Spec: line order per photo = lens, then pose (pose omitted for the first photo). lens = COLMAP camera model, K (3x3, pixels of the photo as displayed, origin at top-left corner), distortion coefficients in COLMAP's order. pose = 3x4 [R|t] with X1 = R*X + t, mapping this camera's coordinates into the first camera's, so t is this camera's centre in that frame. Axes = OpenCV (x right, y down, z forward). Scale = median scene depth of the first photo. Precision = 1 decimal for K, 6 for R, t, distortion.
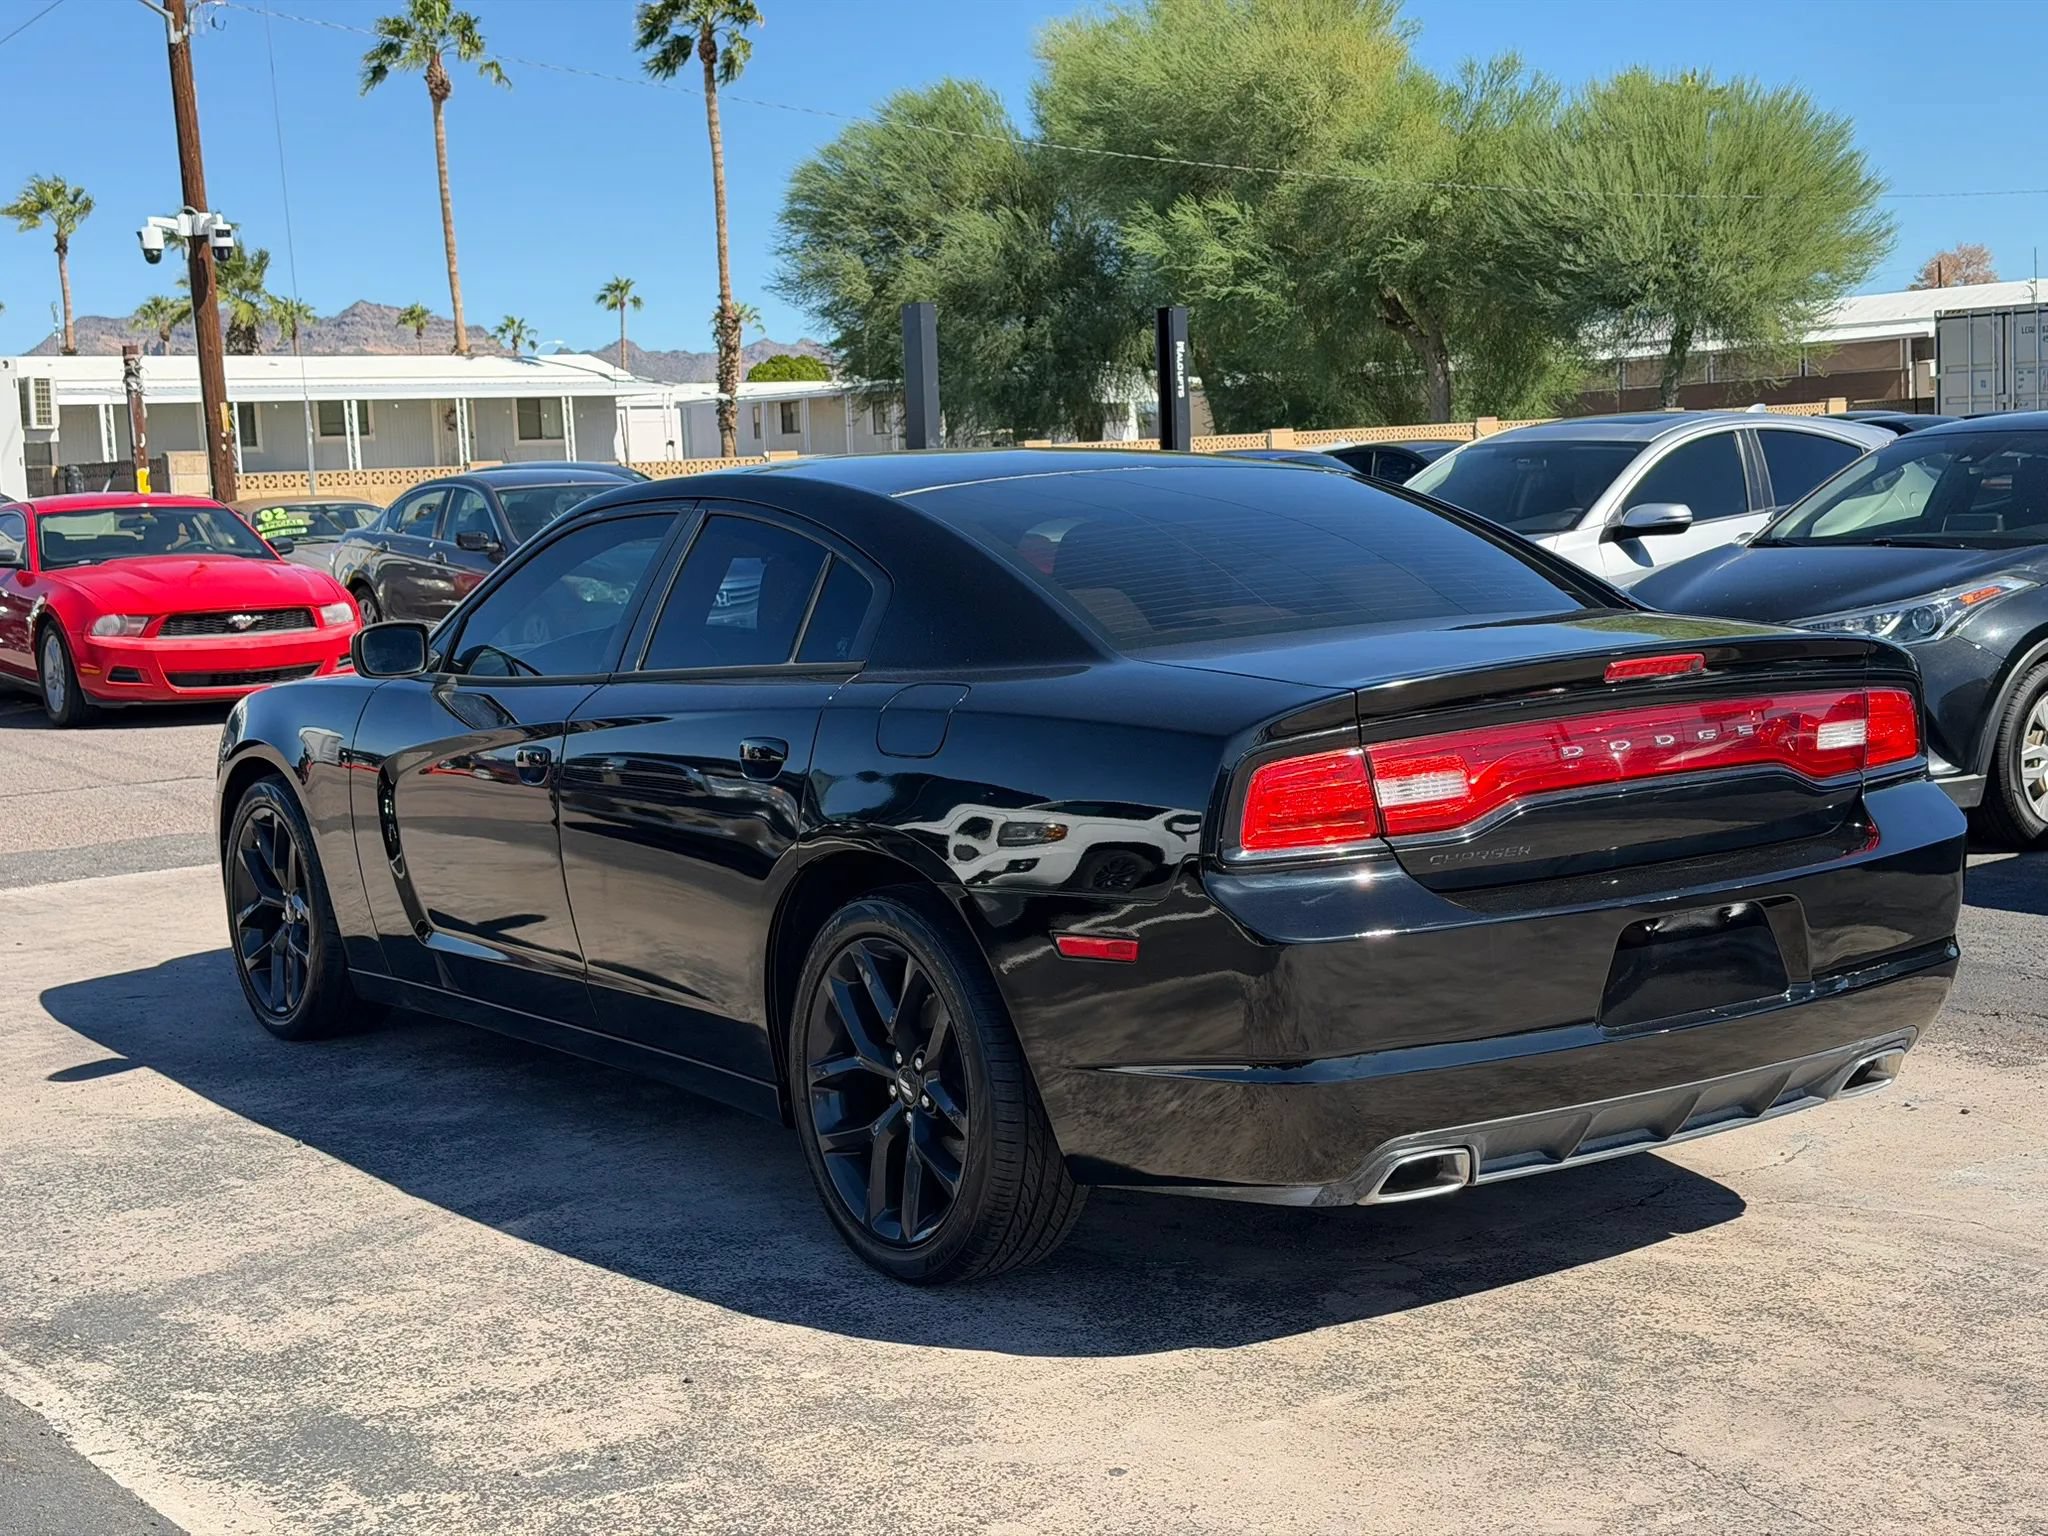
lens RADIAL K [[2849.9, 0, 1034.8], [0, 2849.9, 762.4], [0, 0, 1]] dist [0.121795, 0.000000]
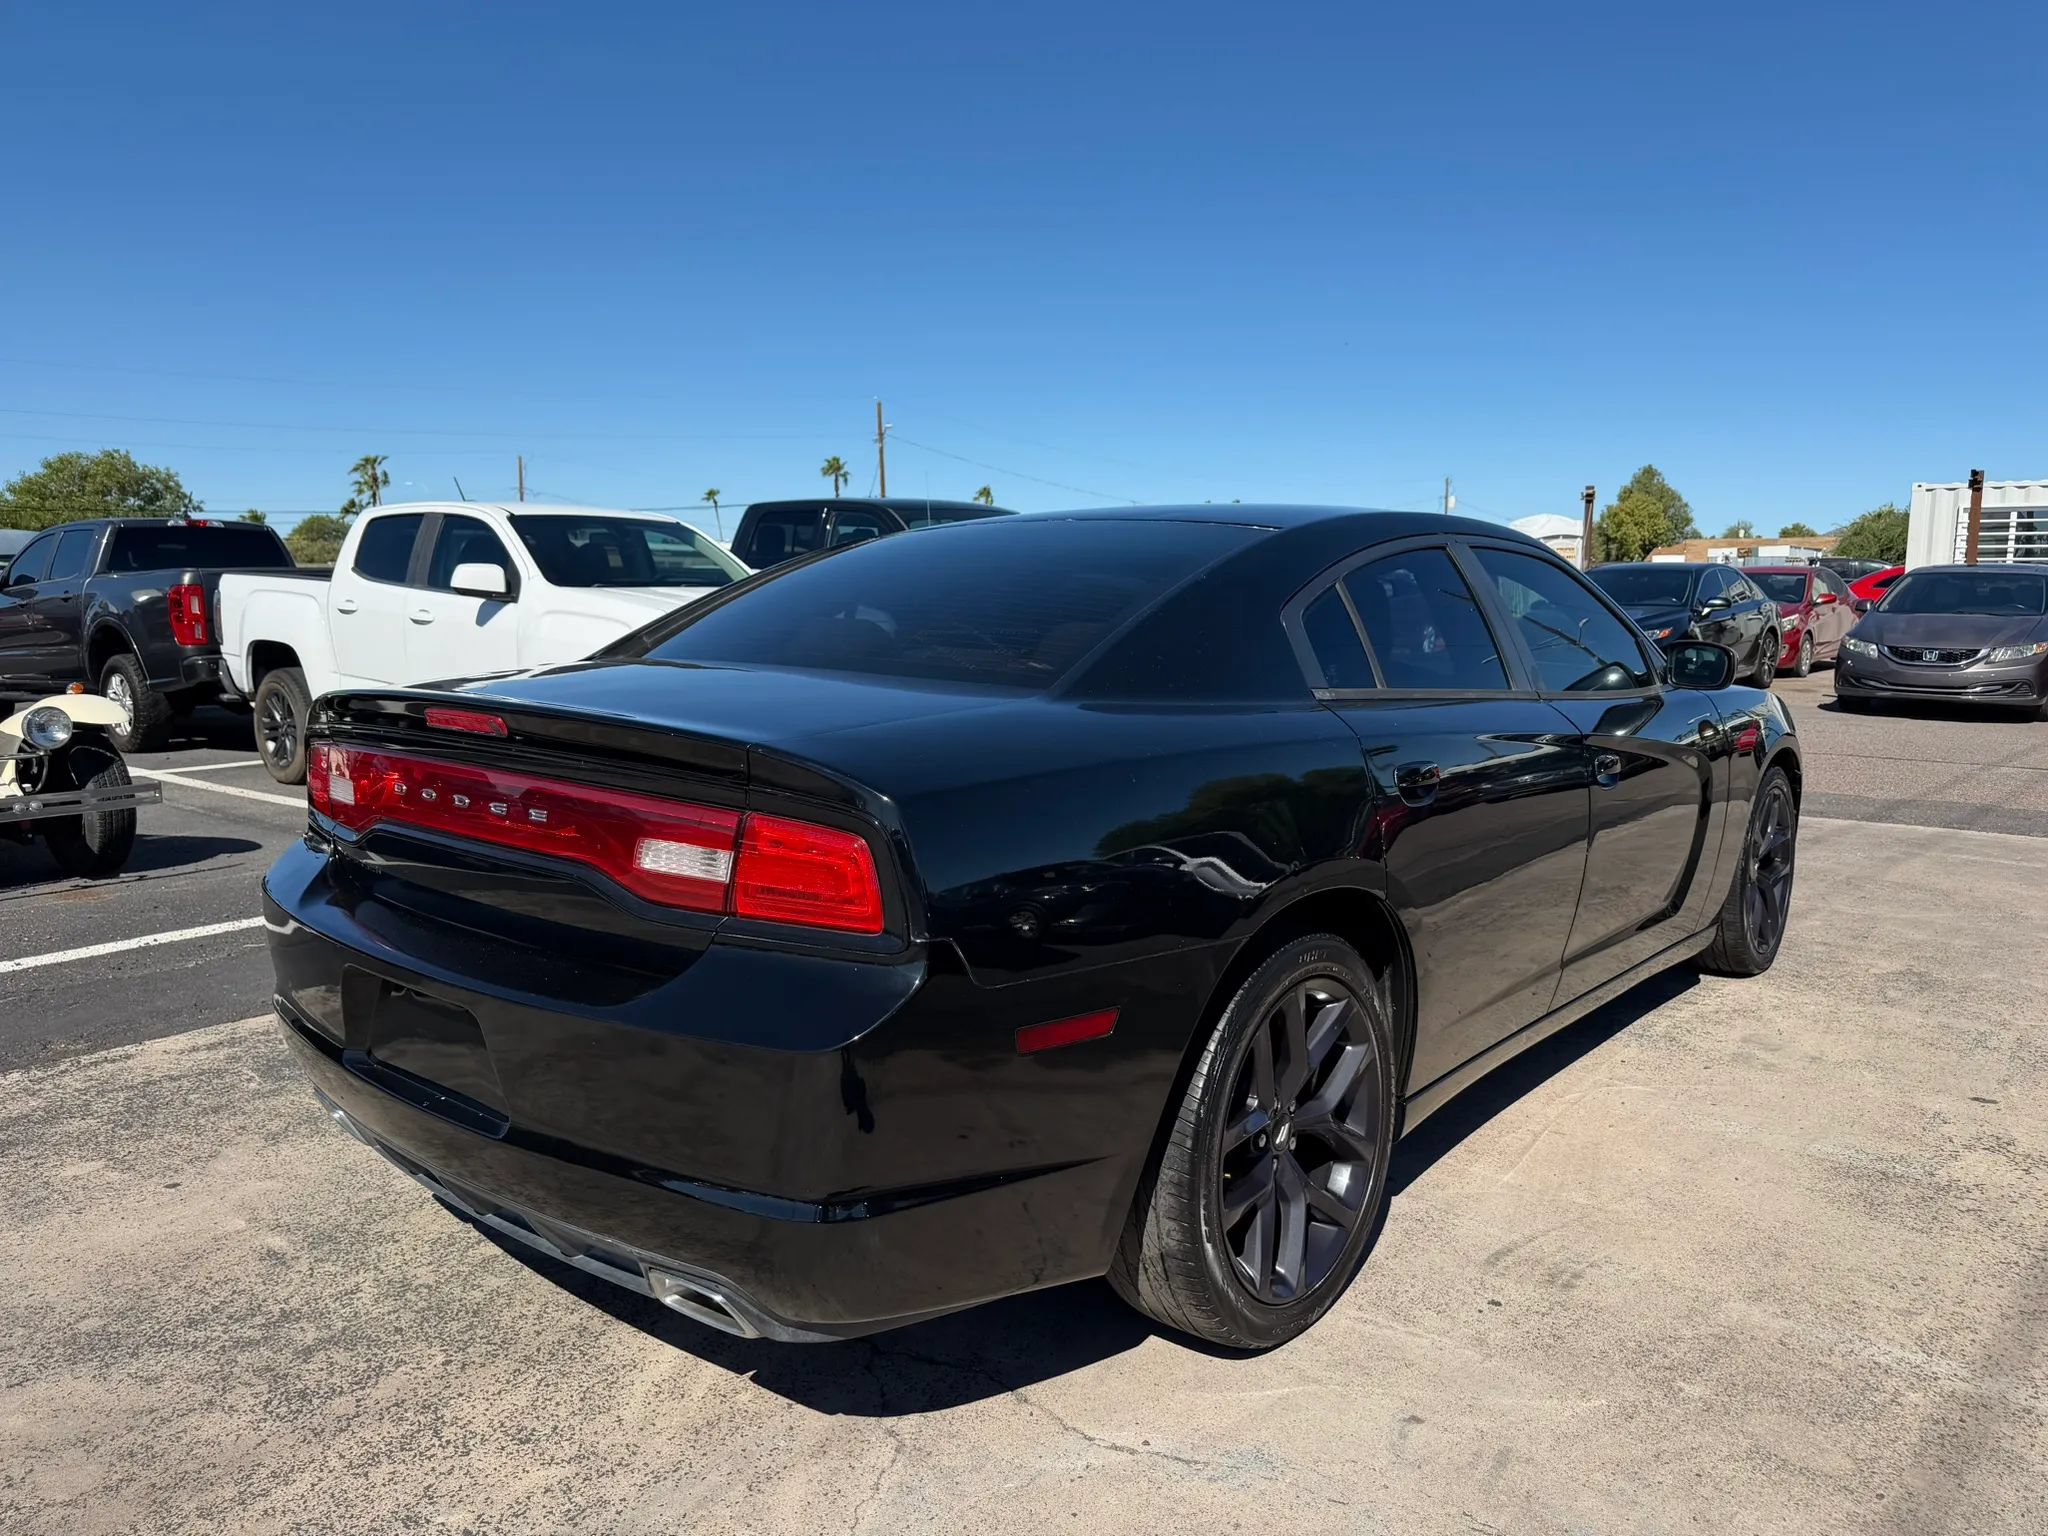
lens RADIAL K [[1444.2, 0, 1036.1], [0, 1444.2, 756.4], [0, 0, 1]] dist [0.022314, -0.026413]
pose [[0.255965, 0.154002, -0.954340, 0.527182], [-0.118682, 0.984767, 0.127080, -0.076232], [0.959373, 0.080735, 0.270344, 0.772833]]
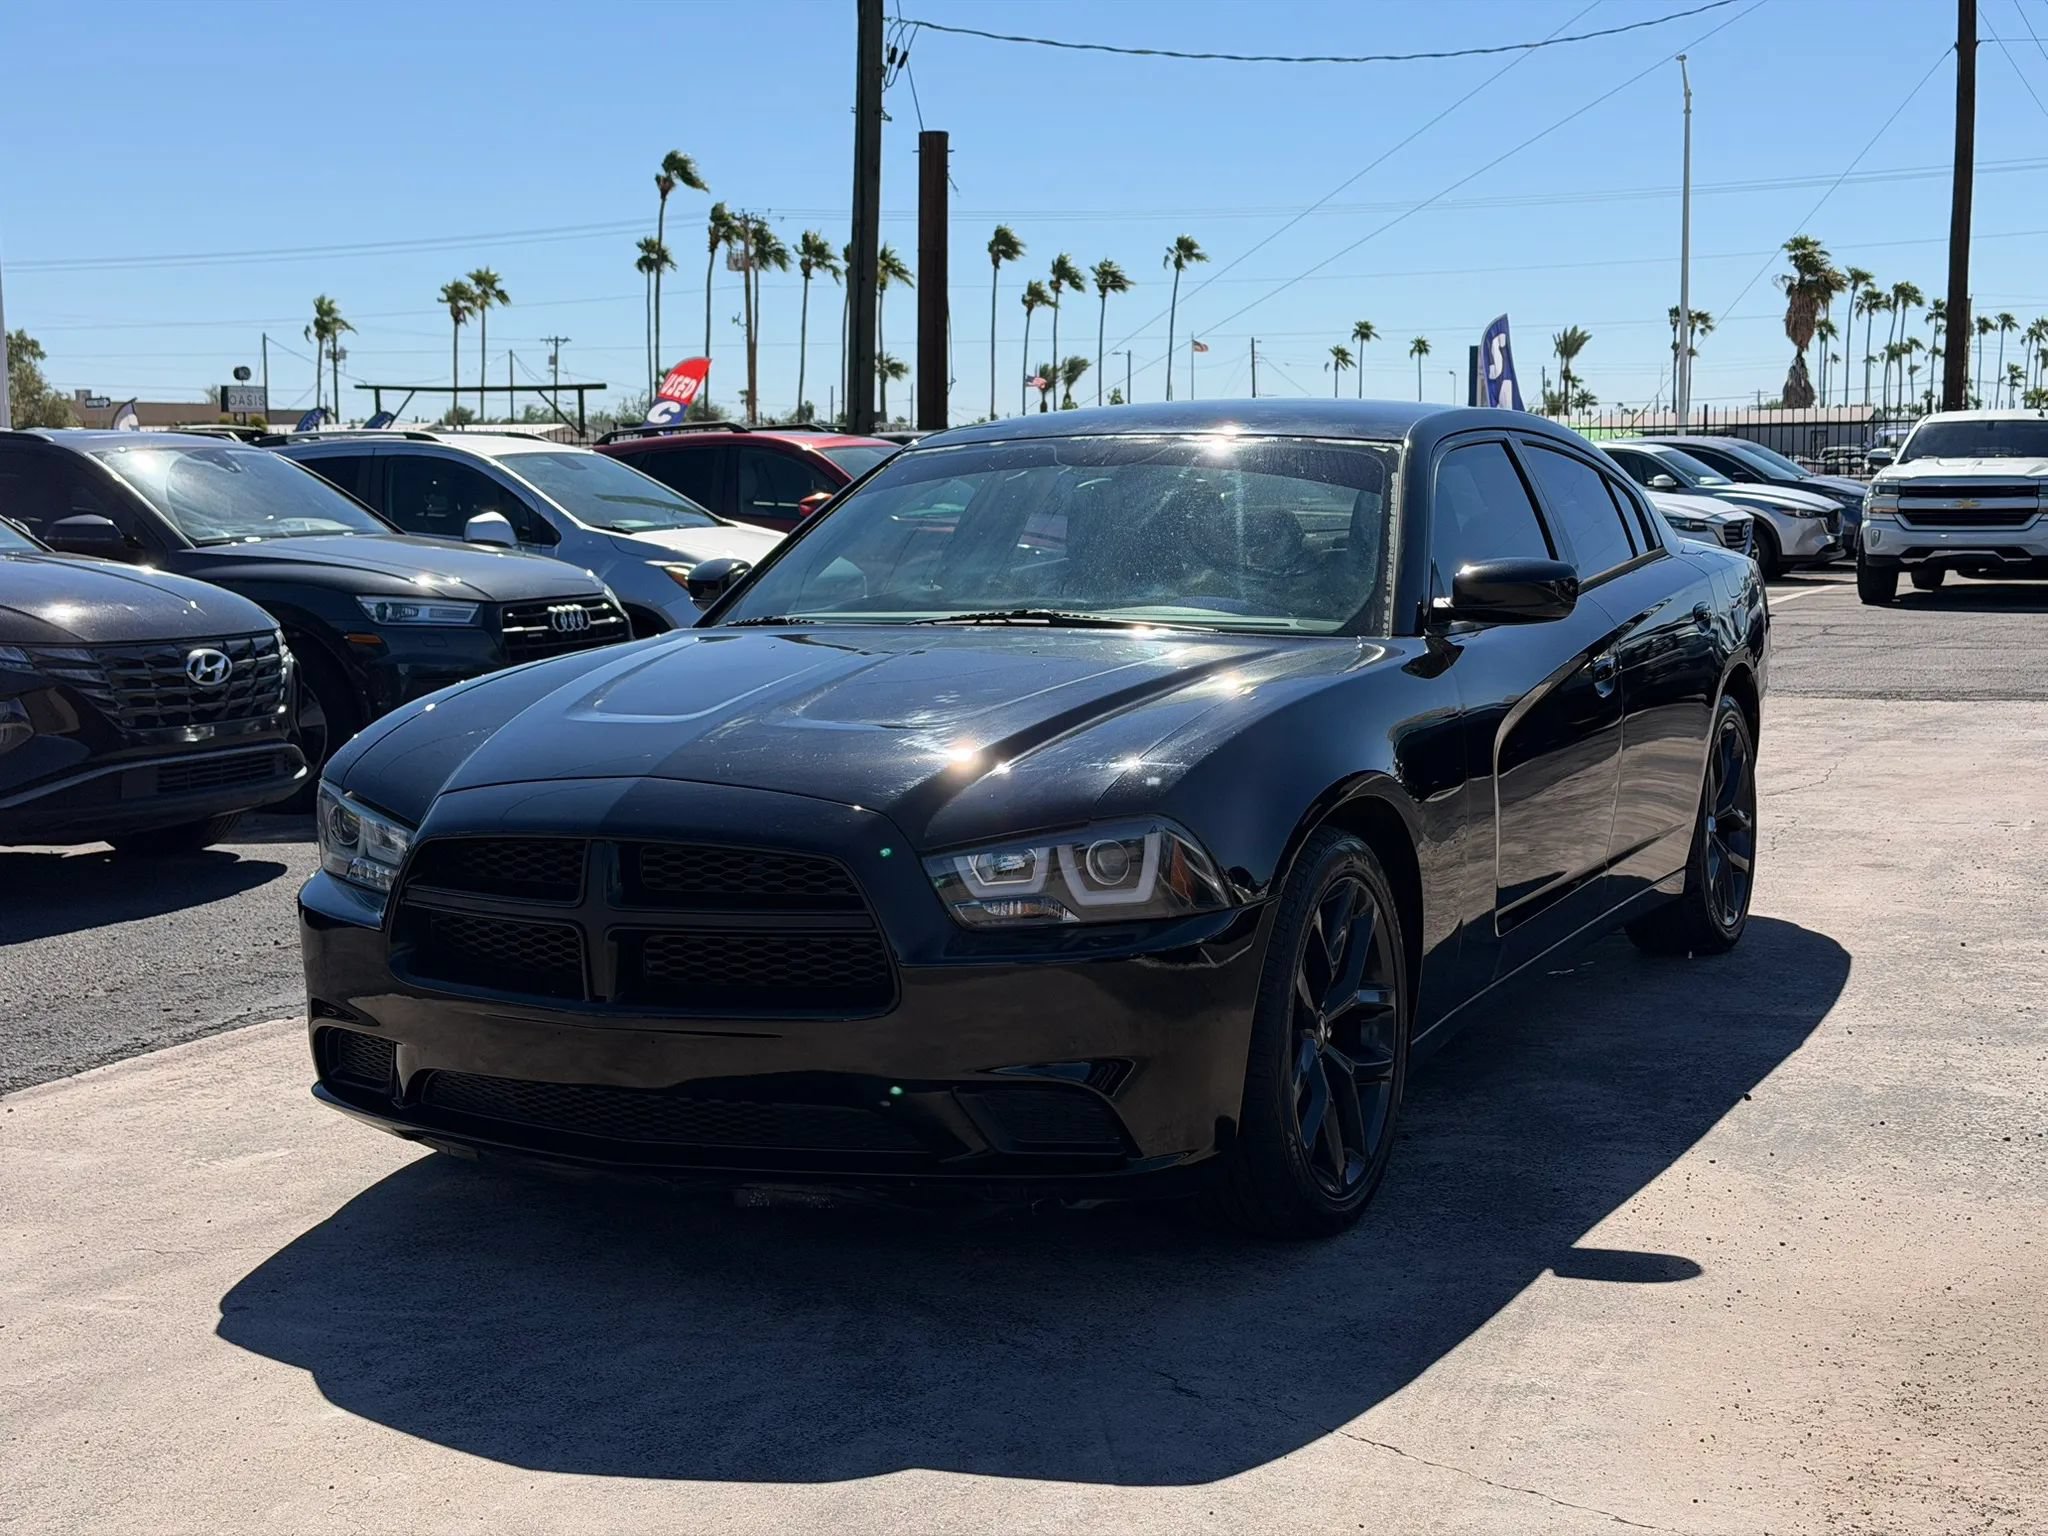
lens RADIAL K [[2845.0, 0, 1049.5], [0, 2845.0, 805.2], [0, 0, 1]] dist [0.120828, 0.000000]
pose [[-0.496683, -0.058023, 0.865990, -0.933497], [0.120823, 0.983426, 0.135189, -0.113039], [-0.859481, 0.171778, -0.481440, 1.607391]]
